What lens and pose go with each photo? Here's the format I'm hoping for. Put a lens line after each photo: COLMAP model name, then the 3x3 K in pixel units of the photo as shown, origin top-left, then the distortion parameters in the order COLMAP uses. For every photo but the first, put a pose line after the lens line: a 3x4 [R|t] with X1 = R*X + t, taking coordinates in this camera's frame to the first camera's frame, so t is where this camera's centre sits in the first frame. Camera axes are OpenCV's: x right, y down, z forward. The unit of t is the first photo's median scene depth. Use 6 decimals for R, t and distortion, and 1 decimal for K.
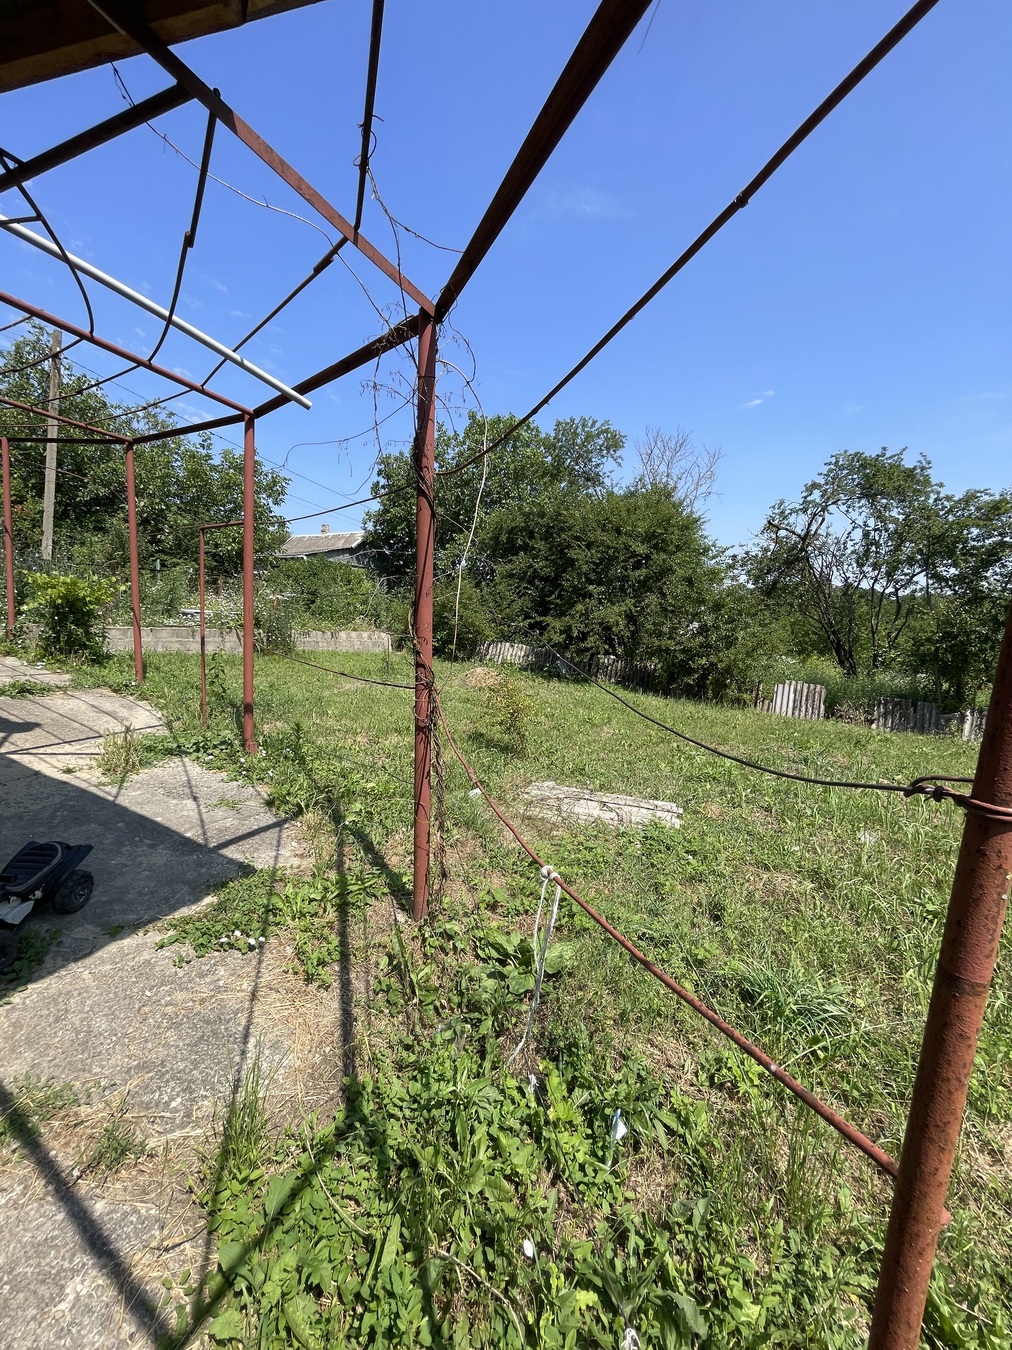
lens RADIAL K [[552.5, 0, 514.0], [0, 552.5, 668.7], [0, 0, 1]] dist [0.002517, -0.000415]
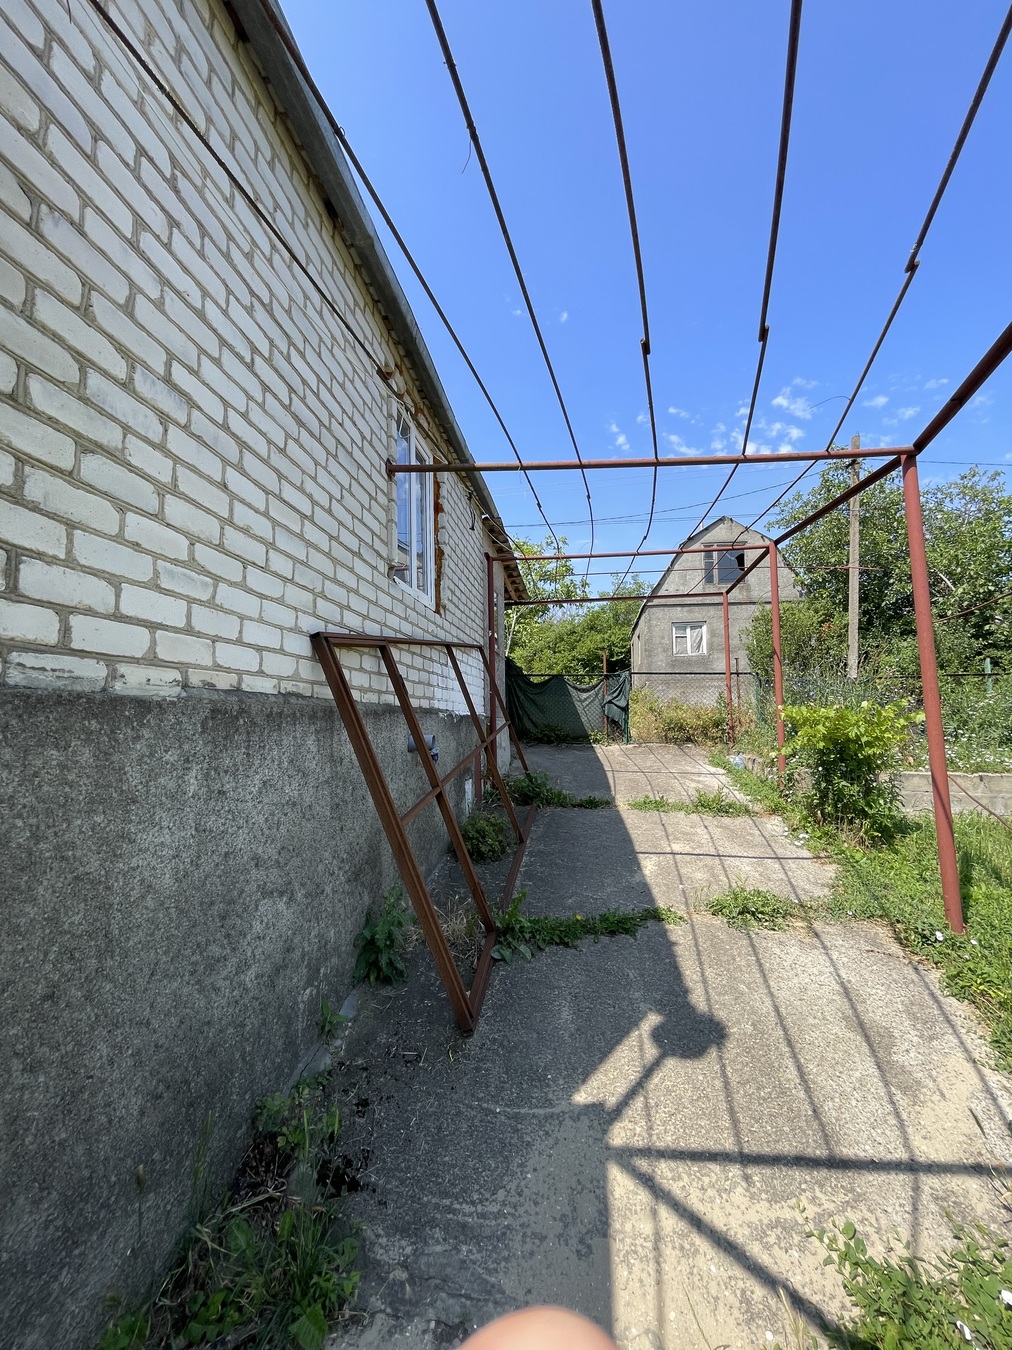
lens RADIAL K [[552.5, 0, 501.7], [0, 552.5, 672.6], [0, 0, 1]] dist [0.002517, -0.000415]
pose [[0.271827, -0.118305, -0.955047, -0.122110], [-0.055908, 0.988797, -0.138398, -0.040642], [0.960721, 0.091015, 0.262168, 0.193990]]
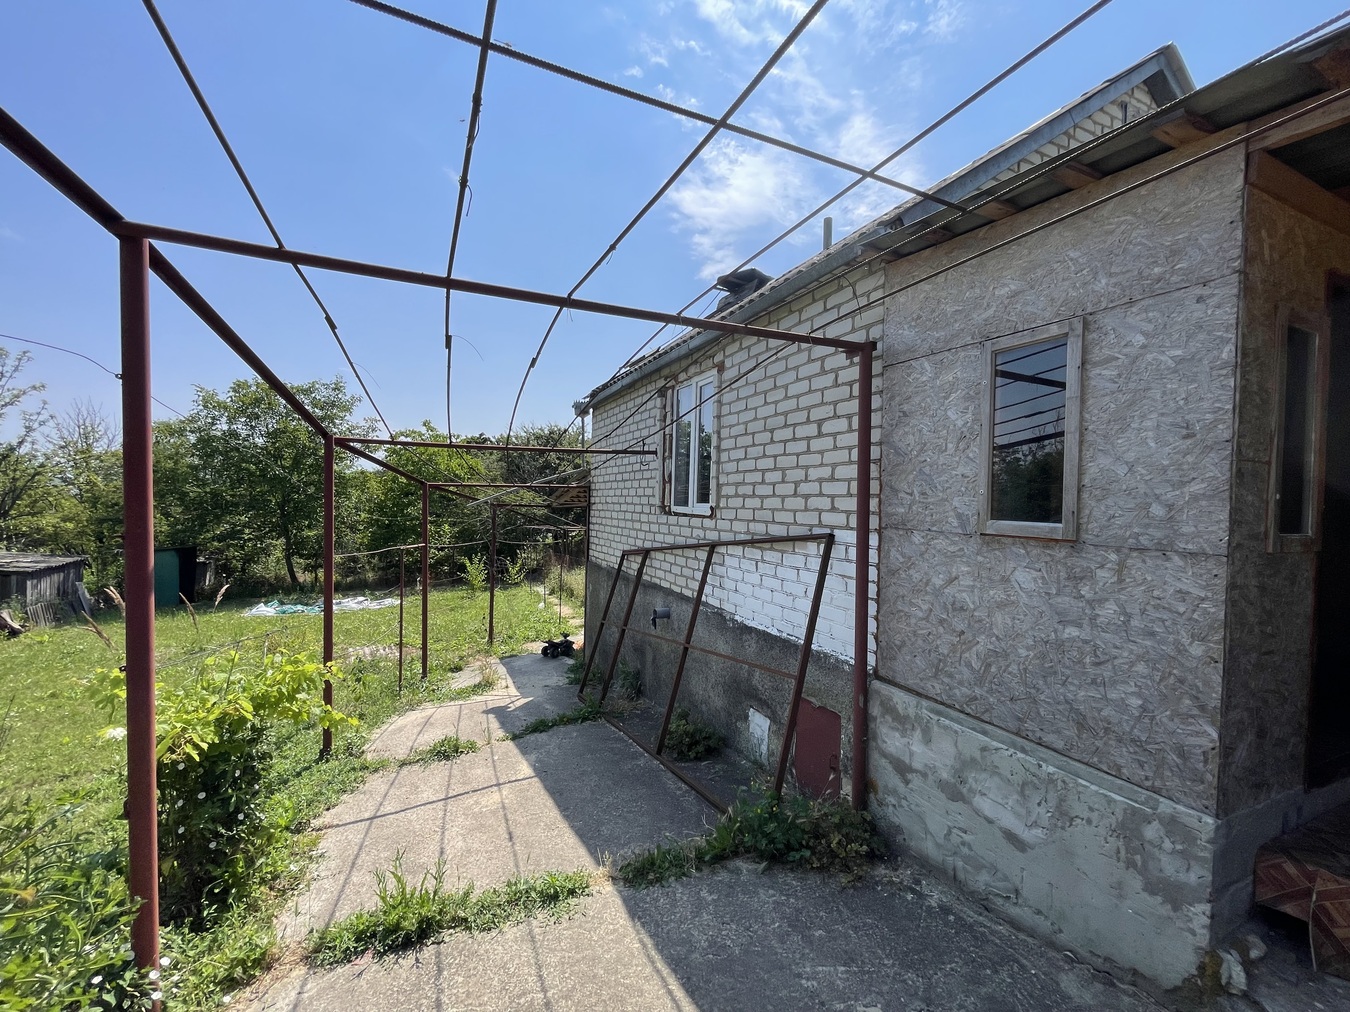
lens RADIAL K [[552.5, 0, 670.3], [0, 552.5, 504.6], [0, 0, 1]] dist [0.002517, -0.000415]
pose [[-0.756014, -0.047769, 0.652810, -0.549054], [0.014238, 0.995897, 0.089364, -0.135159], [-0.654401, 0.076855, -0.752232, 0.459361]]
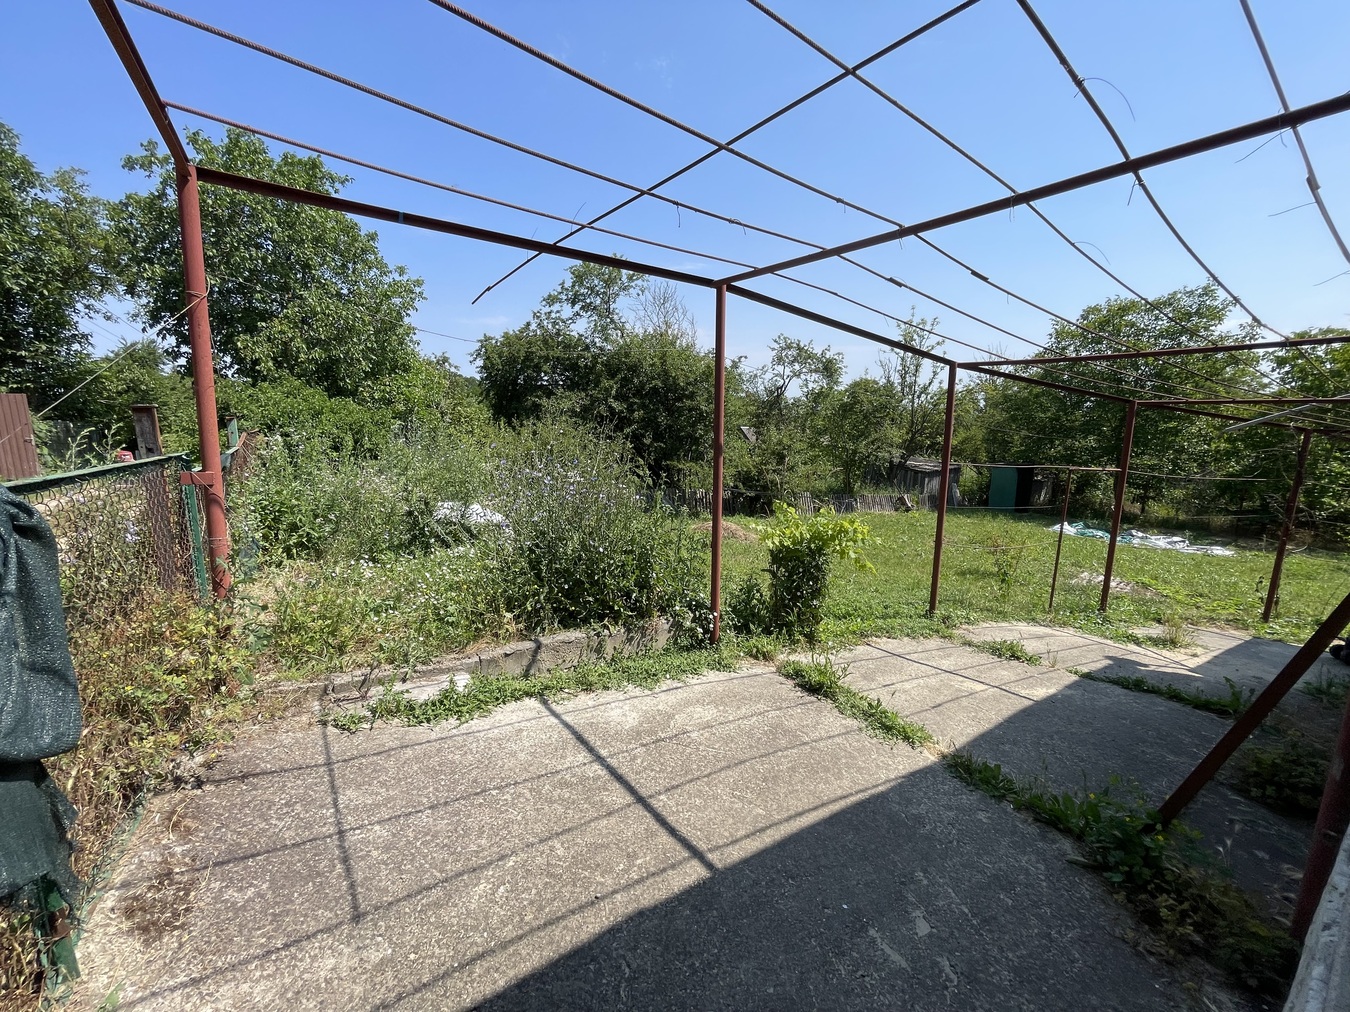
lens RADIAL K [[552.5, 0, 668.4], [0, 552.5, 498.1], [0, 0, 1]] dist [0.002517, -0.000415]
pose [[0.499995, -0.154034, 0.852220, -0.619879], [0.067451, 0.987992, 0.139001, -0.125254], [-0.863397, -0.012017, 0.504381, 0.345018]]
